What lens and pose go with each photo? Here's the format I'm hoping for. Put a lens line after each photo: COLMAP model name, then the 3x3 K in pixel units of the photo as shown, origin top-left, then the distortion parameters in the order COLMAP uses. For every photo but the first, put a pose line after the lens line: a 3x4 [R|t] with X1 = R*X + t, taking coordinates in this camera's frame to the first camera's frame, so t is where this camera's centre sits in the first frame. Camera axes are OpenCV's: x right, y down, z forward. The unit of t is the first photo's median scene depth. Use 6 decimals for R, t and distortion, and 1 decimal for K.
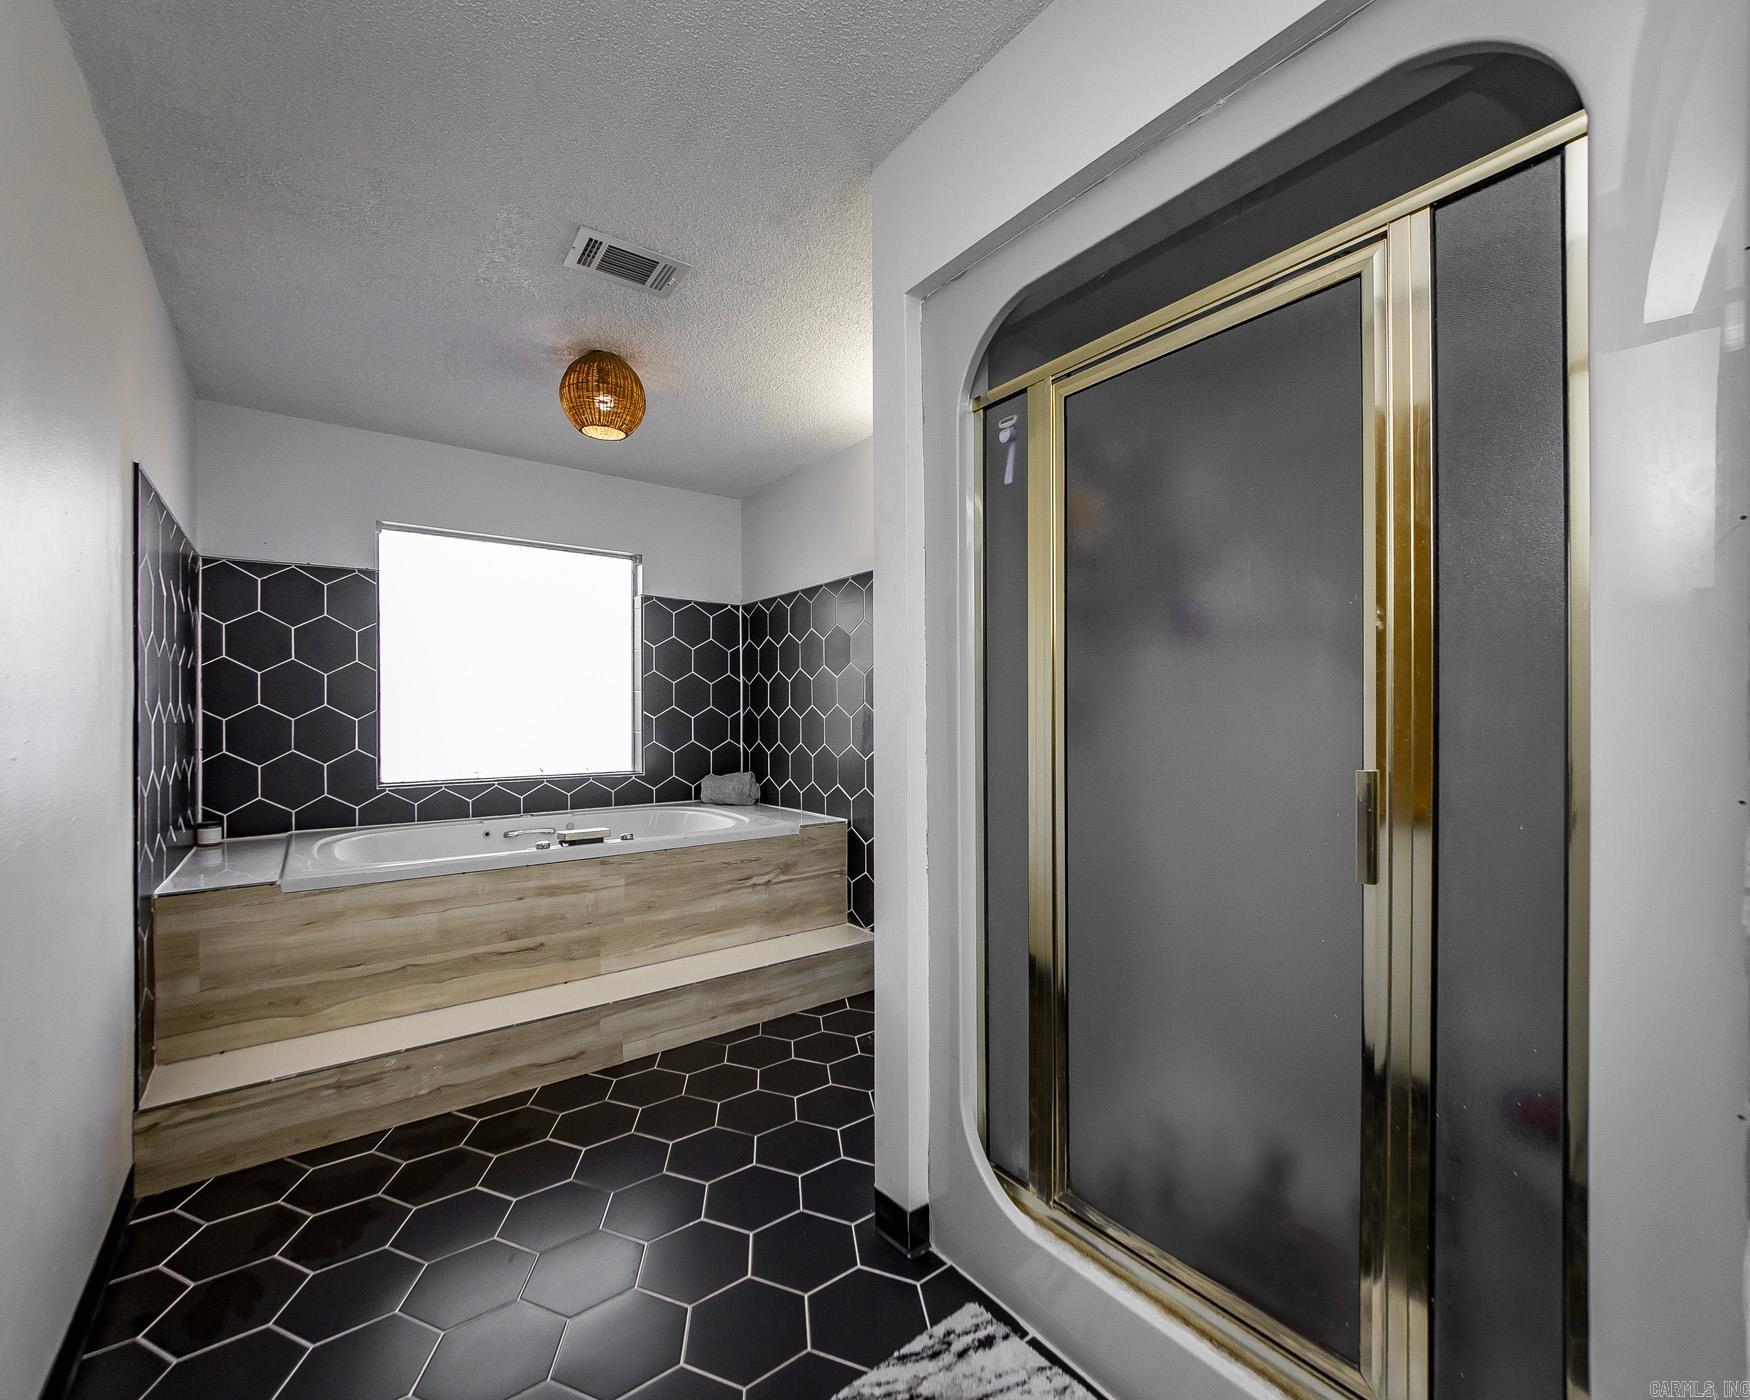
lens RADIAL K [[747.5, 0, 871.3], [0, 747.5, 716.3], [0, 0, 1]] dist [-0.001772, -0.000211]
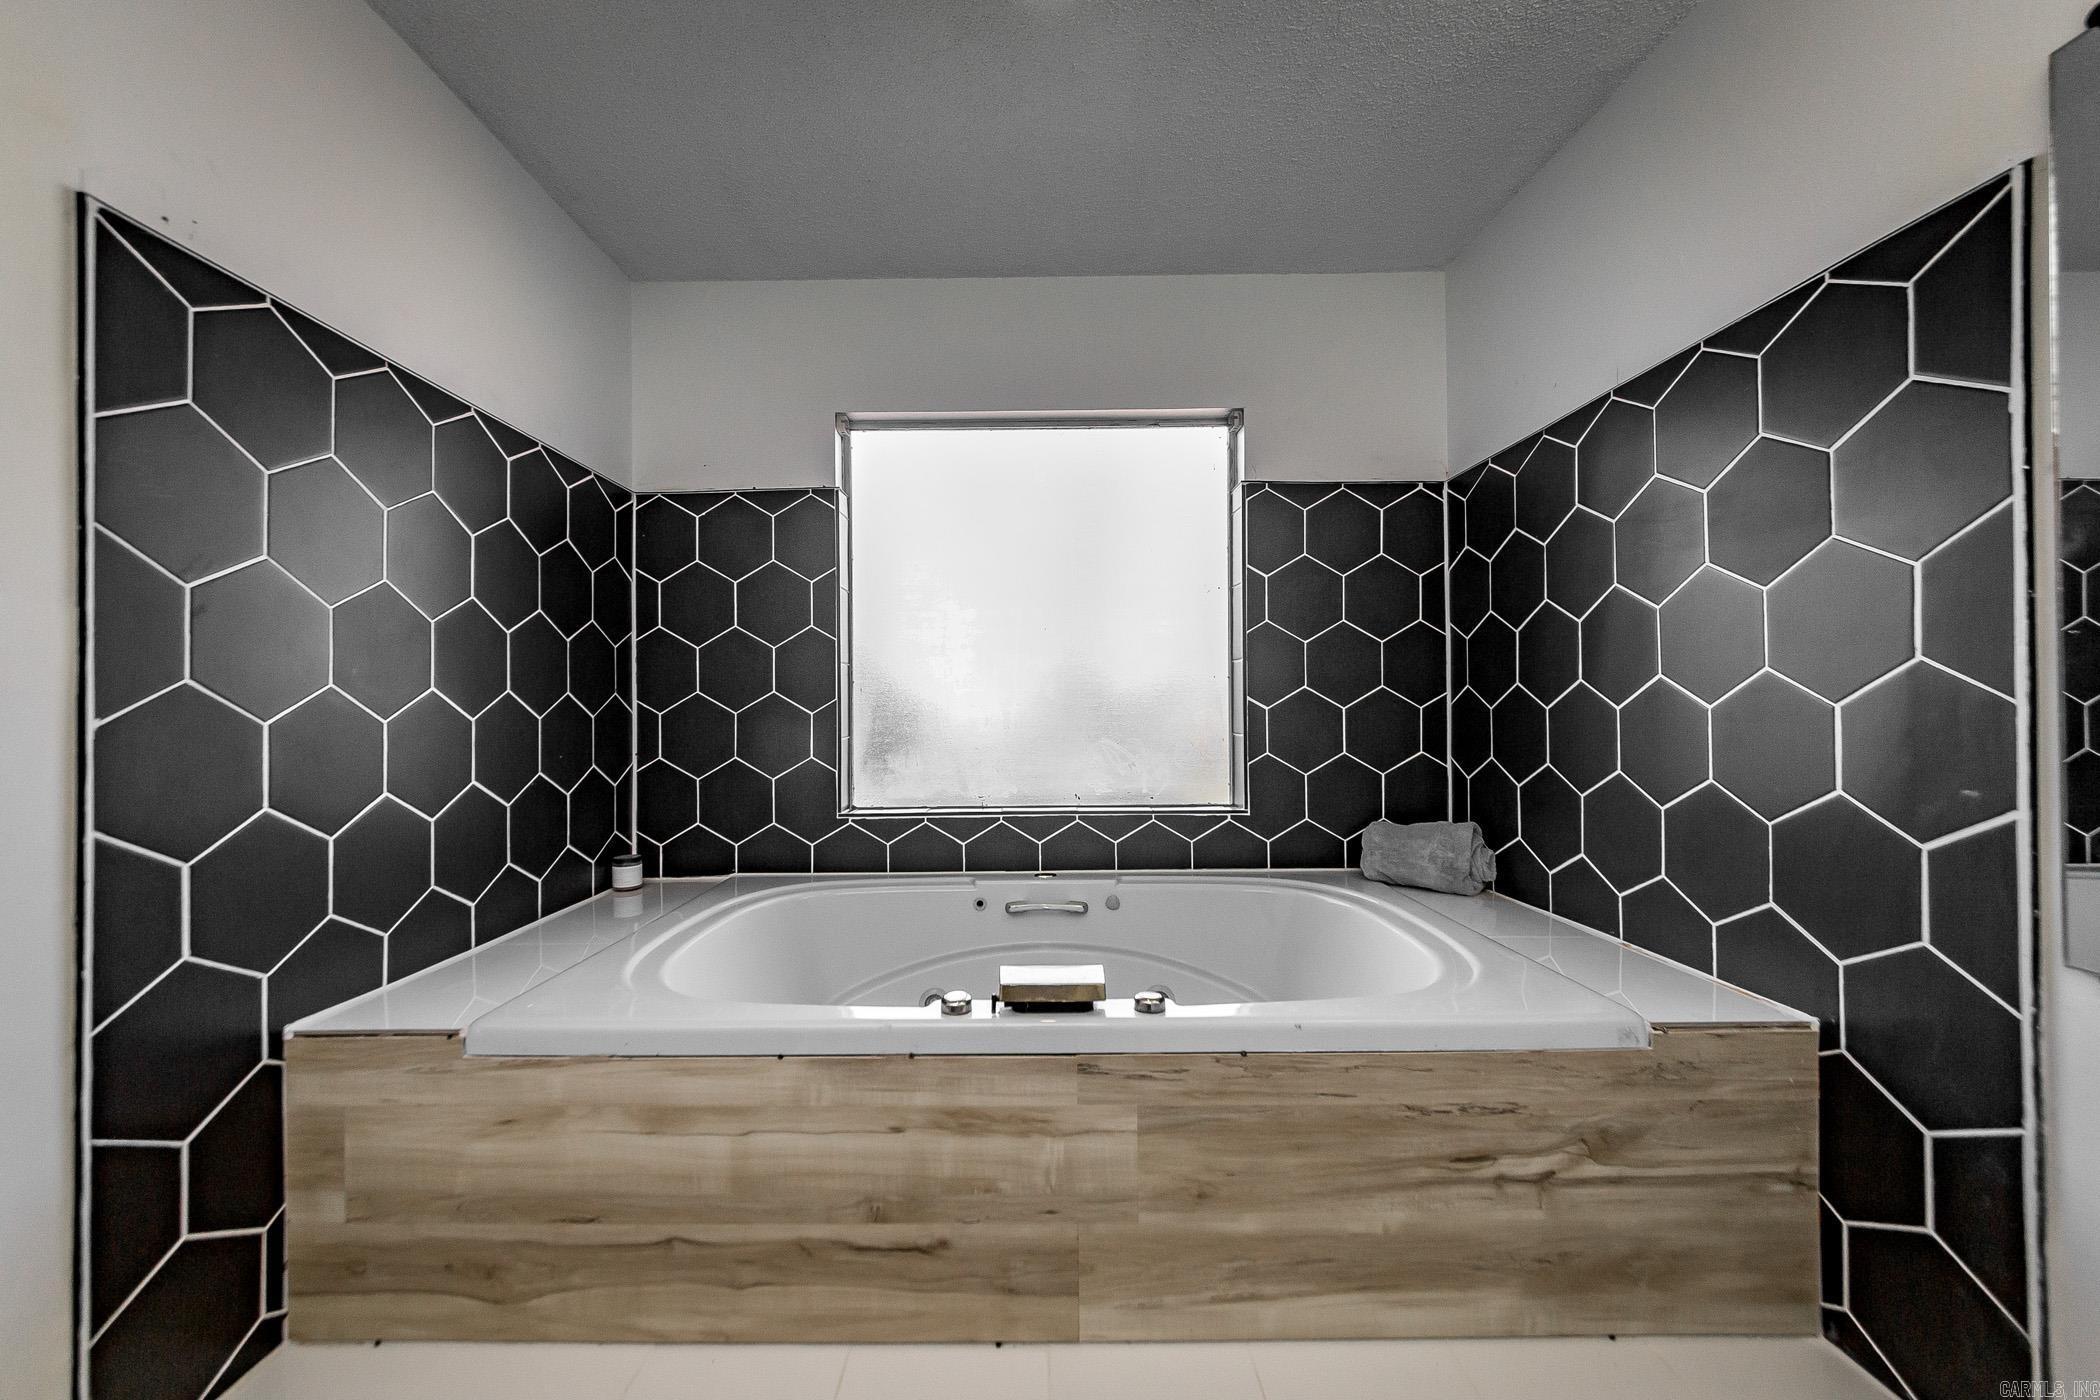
lens RADIAL K [[757.6, 0, 1039.1], [0, 757.6, 703.8], [0, 0, 1]] dist [-0.007447, -0.000252]
pose [[0.794009, -0.005207, -0.607884, -0.113161], [0.004735, 0.999986, -0.002380, -0.001256], [0.607887, -0.000988, 0.794023, 0.583340]]
